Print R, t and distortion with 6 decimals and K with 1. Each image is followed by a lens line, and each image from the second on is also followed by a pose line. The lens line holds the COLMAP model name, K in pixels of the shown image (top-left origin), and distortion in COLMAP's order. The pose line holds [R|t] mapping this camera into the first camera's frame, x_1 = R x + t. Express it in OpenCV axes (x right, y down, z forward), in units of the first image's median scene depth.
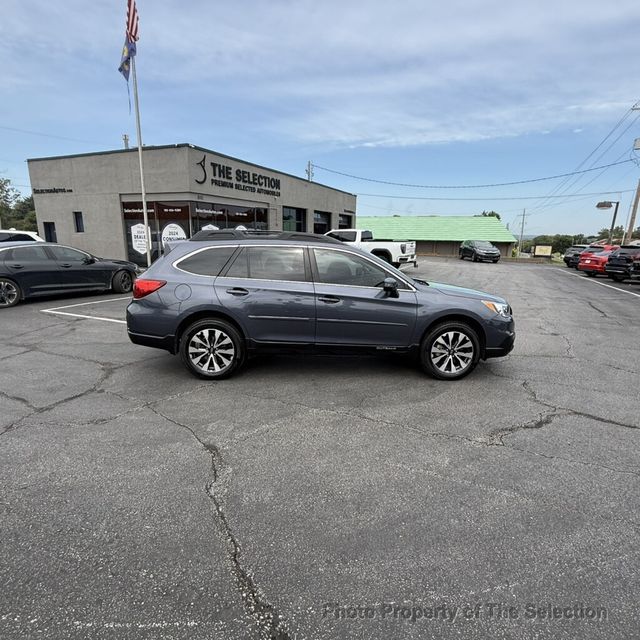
lens RADIAL K [[366.5, 0, 321.9], [0, 366.5, 320.5], [0, 0, 1]] dist [-0.000125, -0.000339]
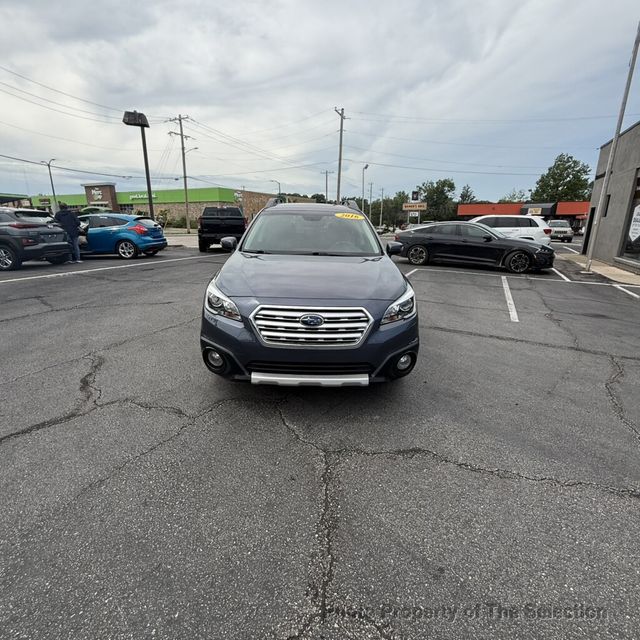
lens RADIAL K [[344.7, 0, 320.0], [0, 344.7, 320.0], [0, 0, 1]] dist [-0.000569, 0.000259]
pose [[-0.018463, 0.264662, -0.964164, 0.328670], [-0.234270, 0.936339, 0.261510, -0.059411], [0.971996, 0.230703, 0.044714, 0.353401]]
